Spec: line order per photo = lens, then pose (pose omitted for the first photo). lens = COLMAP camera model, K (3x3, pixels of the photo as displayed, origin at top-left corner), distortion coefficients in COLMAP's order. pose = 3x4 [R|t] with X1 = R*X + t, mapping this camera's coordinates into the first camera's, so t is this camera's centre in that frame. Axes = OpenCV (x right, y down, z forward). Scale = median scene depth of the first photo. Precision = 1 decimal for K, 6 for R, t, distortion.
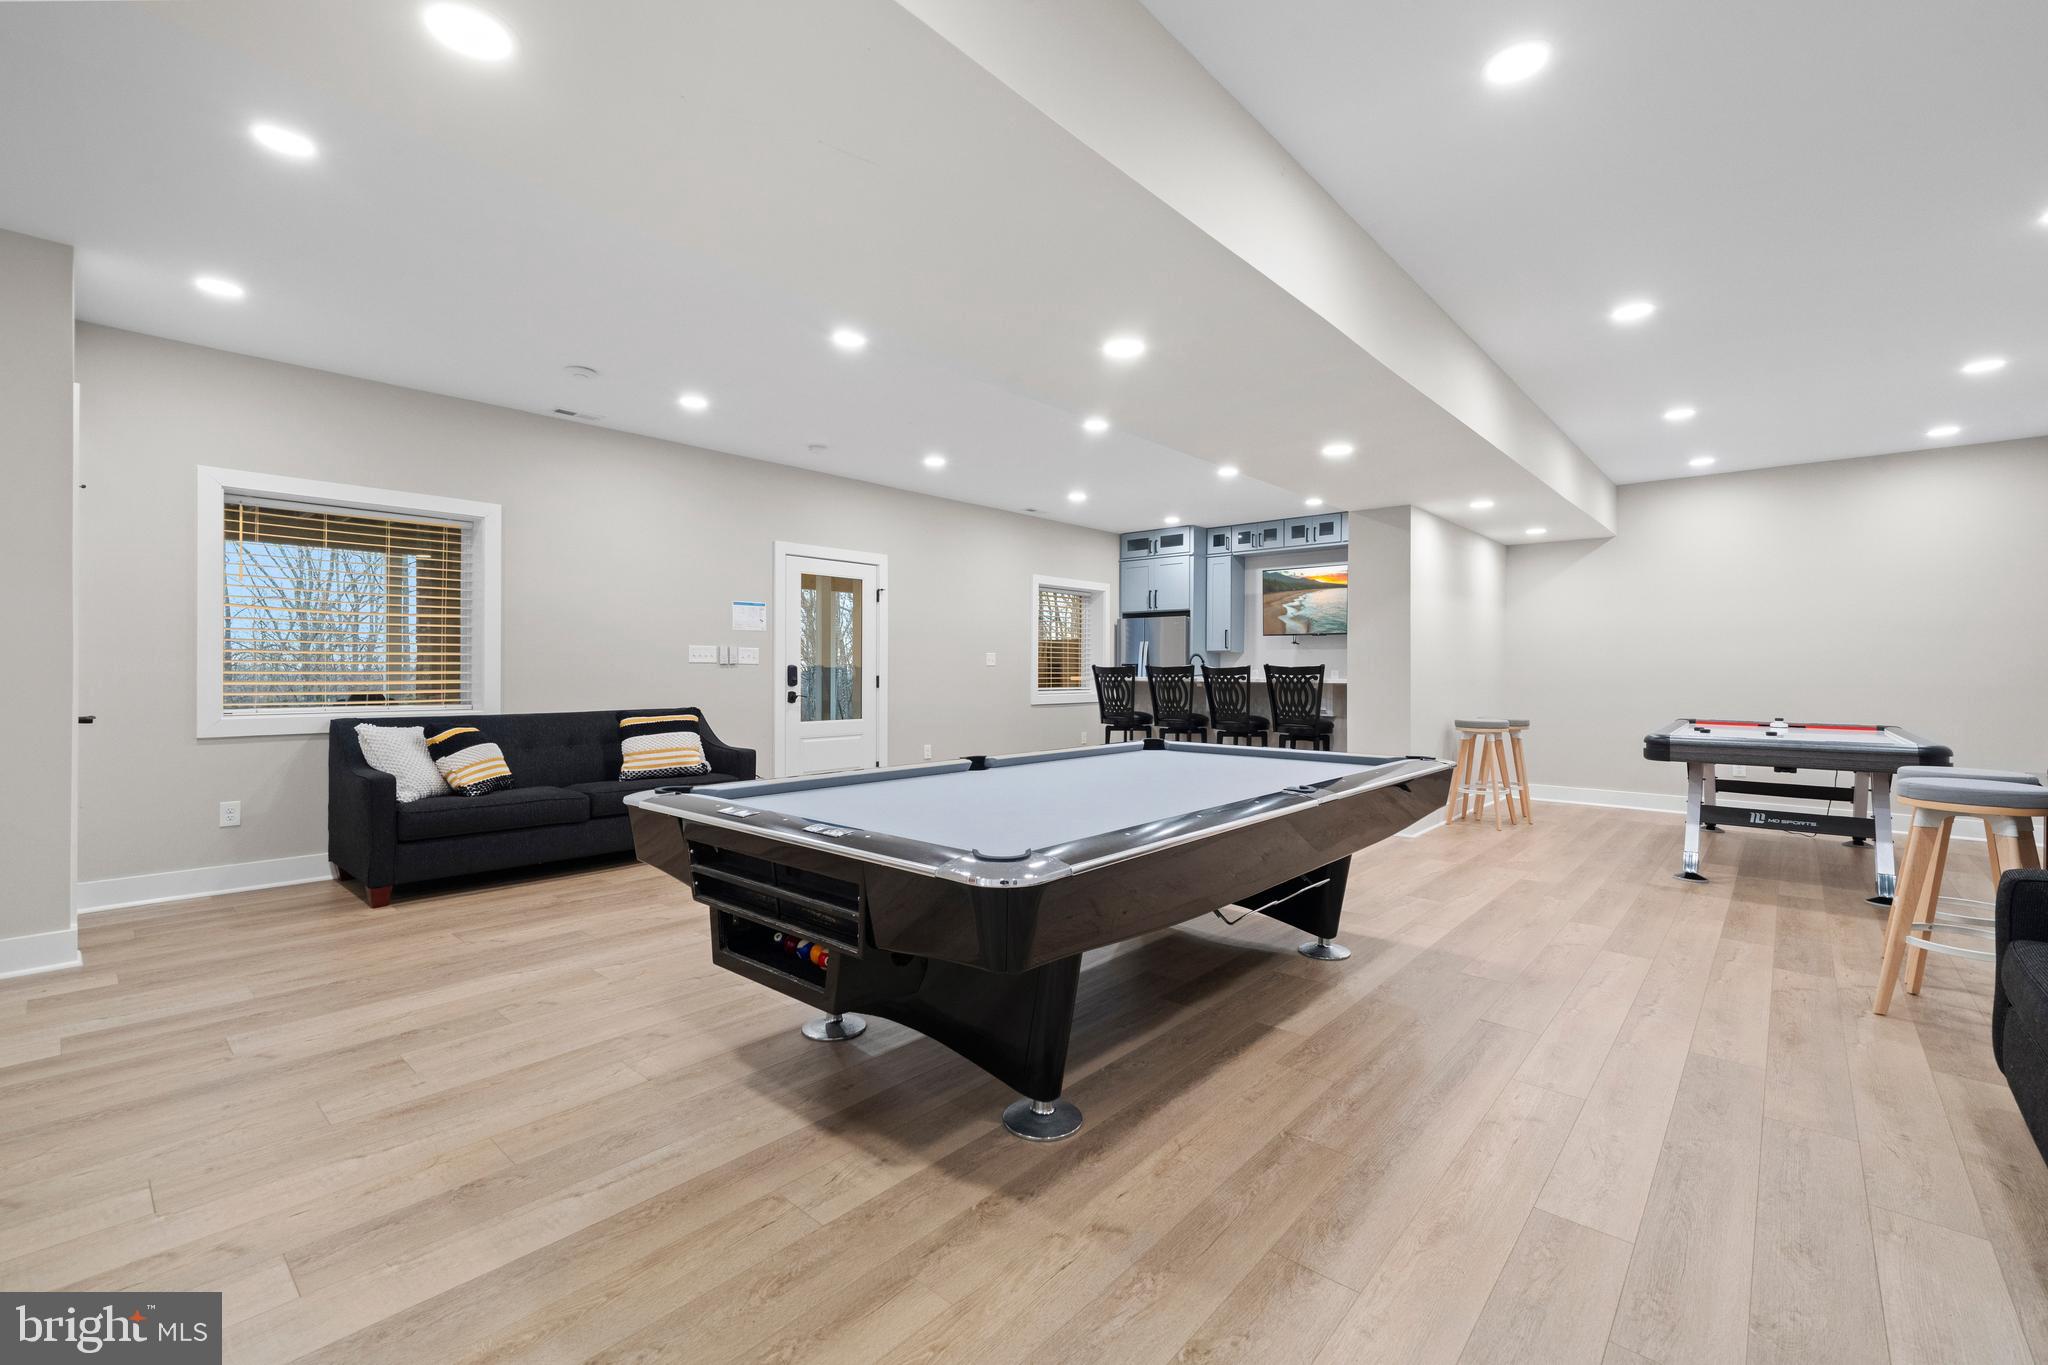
lens RADIAL K [[864.9, 0, 1031.8], [0, 864.9, 677.4], [0, 0, 1]] dist [-0.002538, 0.000181]
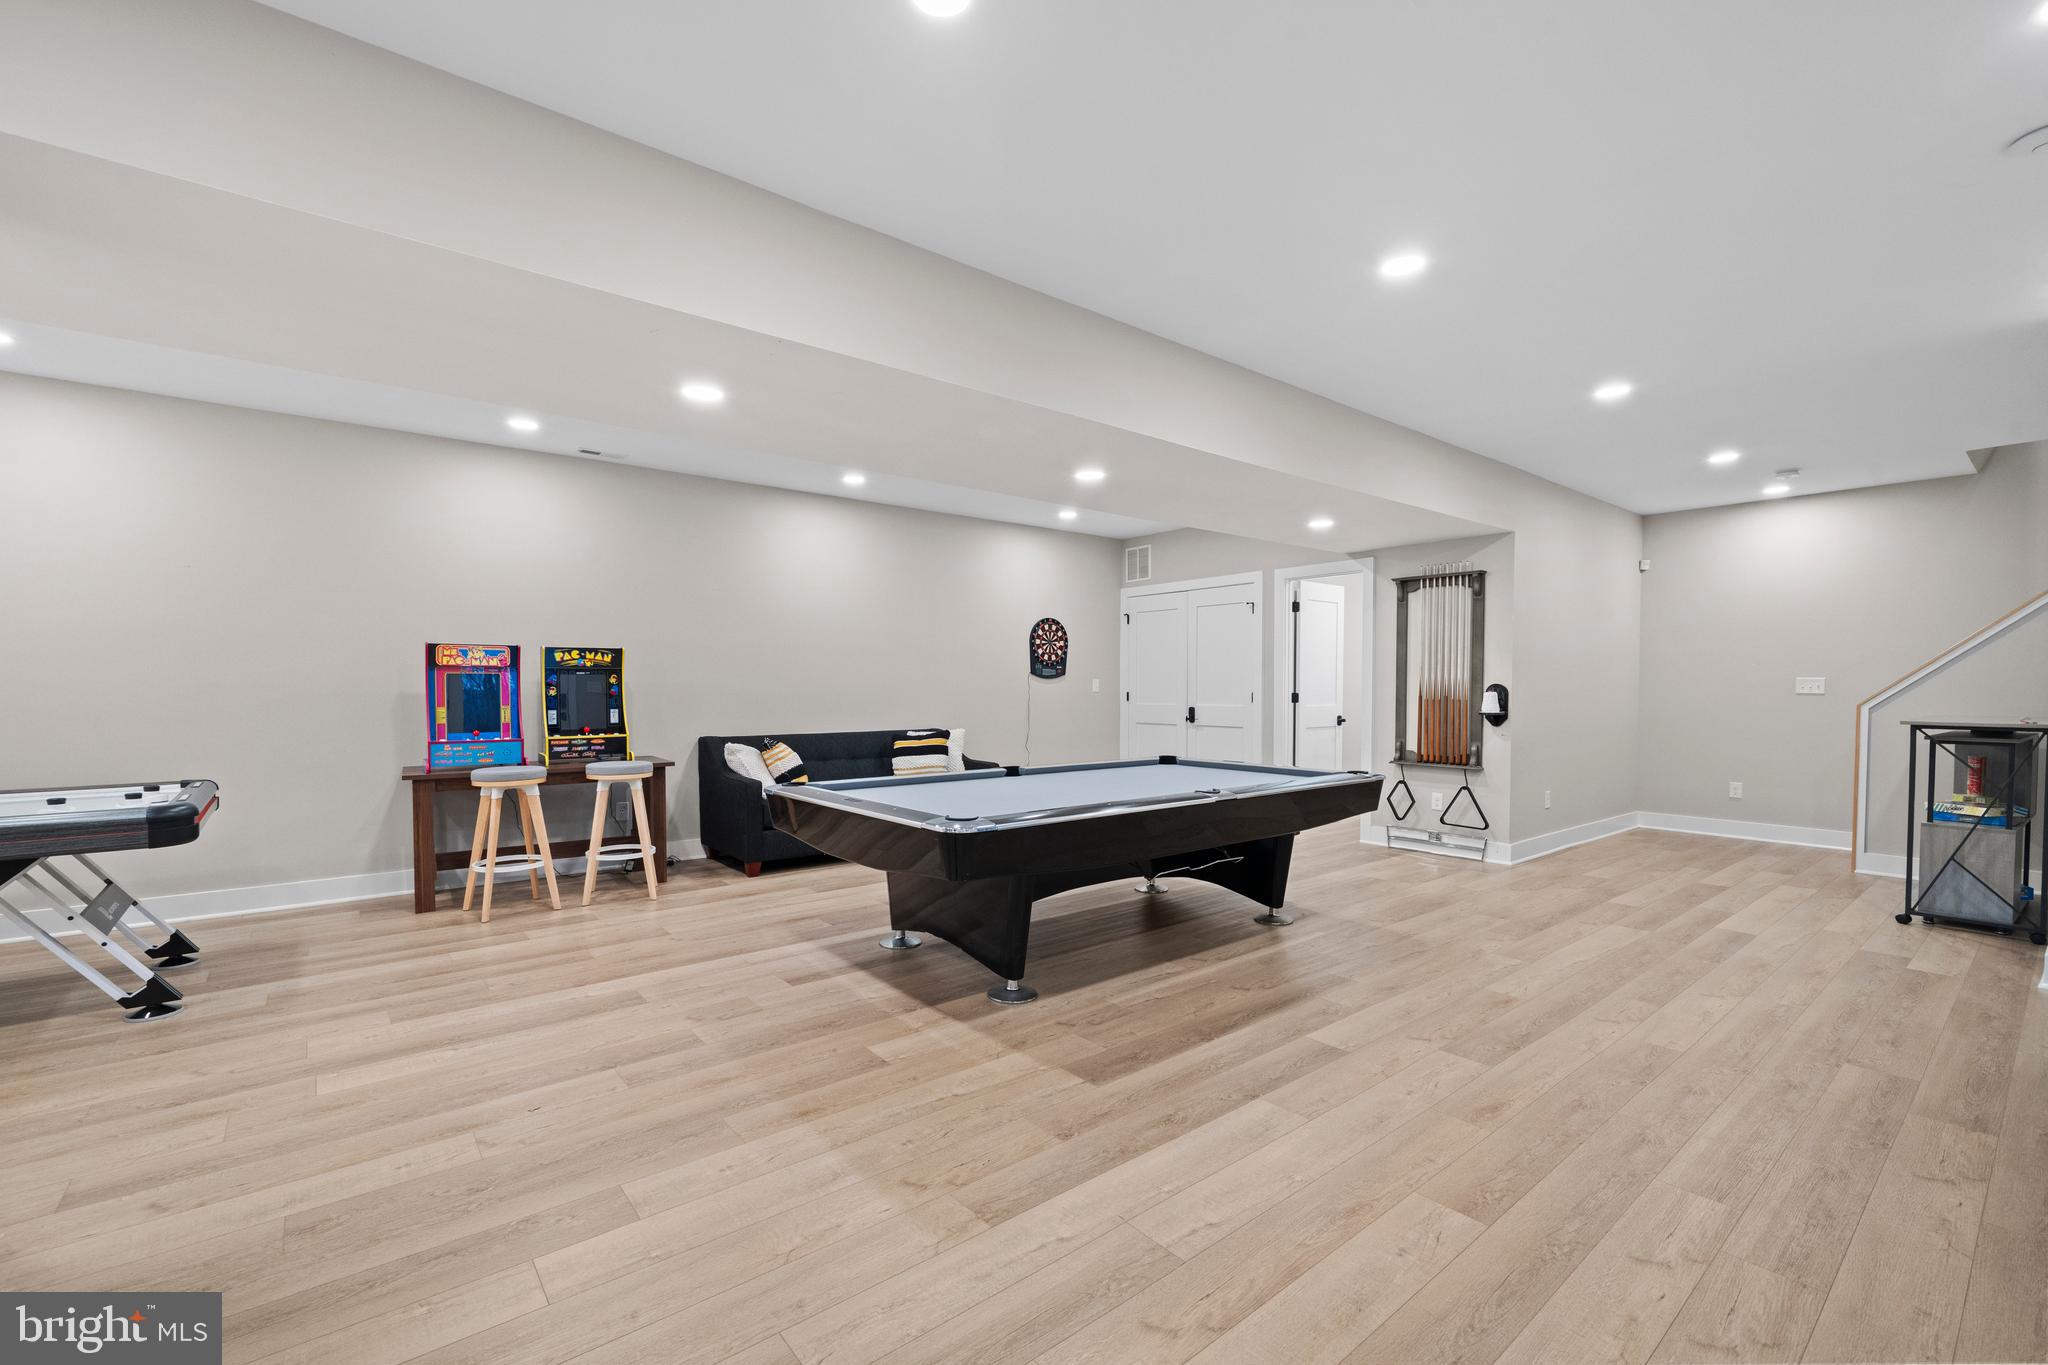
lens RADIAL K [[864.9, 0, 1015.3], [0, 864.9, 706.0], [0, 0, 1]] dist [-0.002538, 0.000181]
pose [[-0.984135, -0.008240, 0.177232, -0.012585], [-0.002741, 0.999508, 0.031248, -0.022890], [-0.177402, 0.030266, -0.983673, 1.097822]]
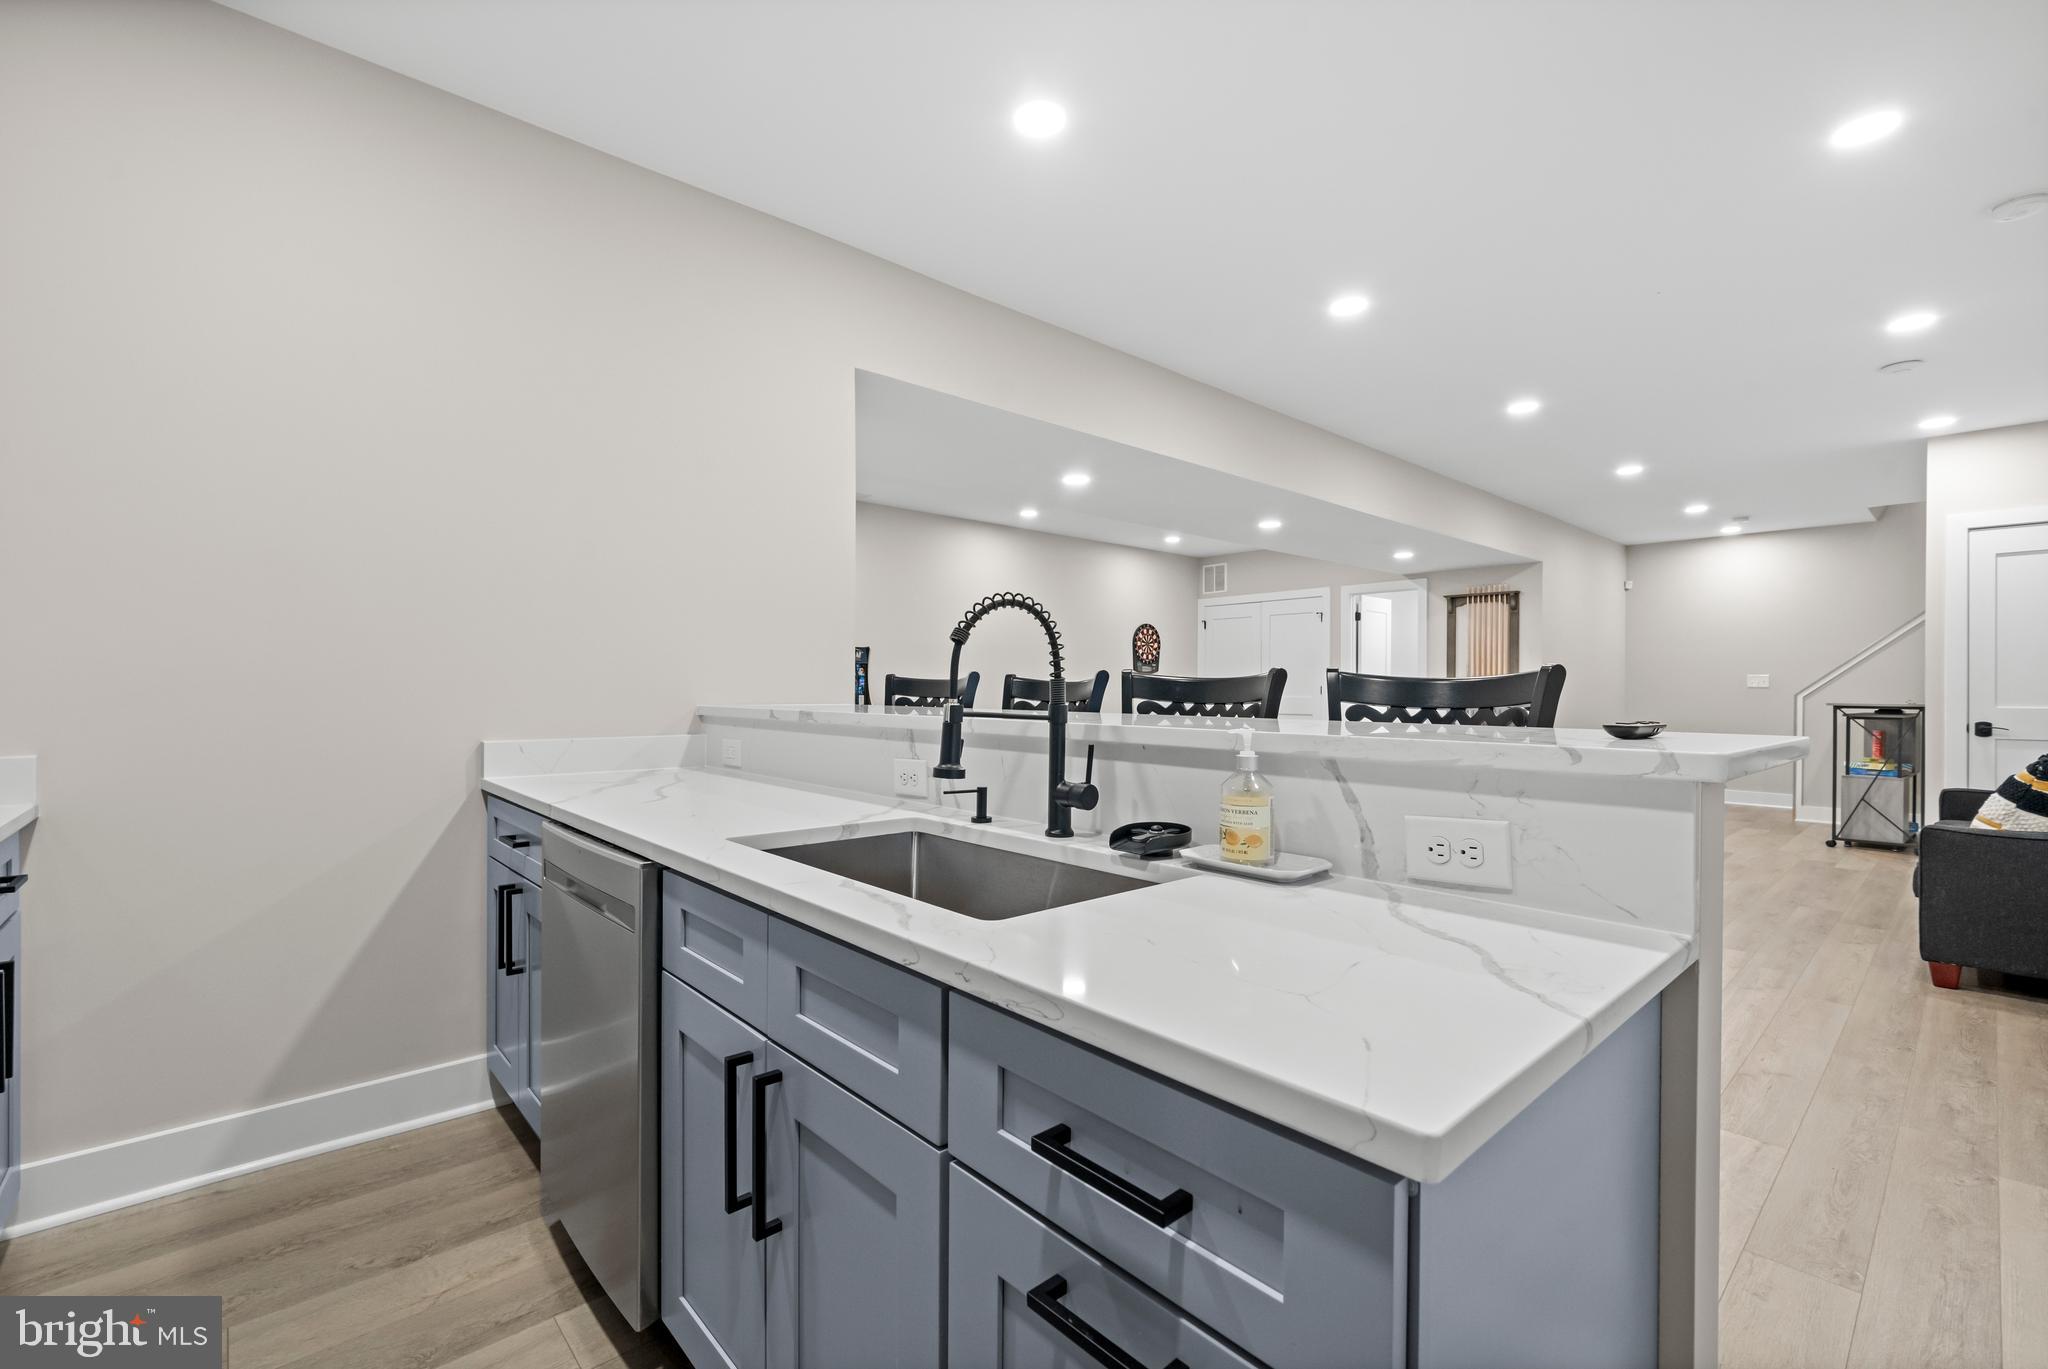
lens RADIAL K [[864.9, 0, 1031.8], [0, 864.9, 689.2], [0, 0, 1]] dist [-0.002538, 0.000181]
pose [[-0.992677, -0.006974, 0.120593, 0.173858], [-0.005676, 0.999922, 0.011101, -0.014107], [-0.120661, 0.010335, -0.992640, 1.352325]]
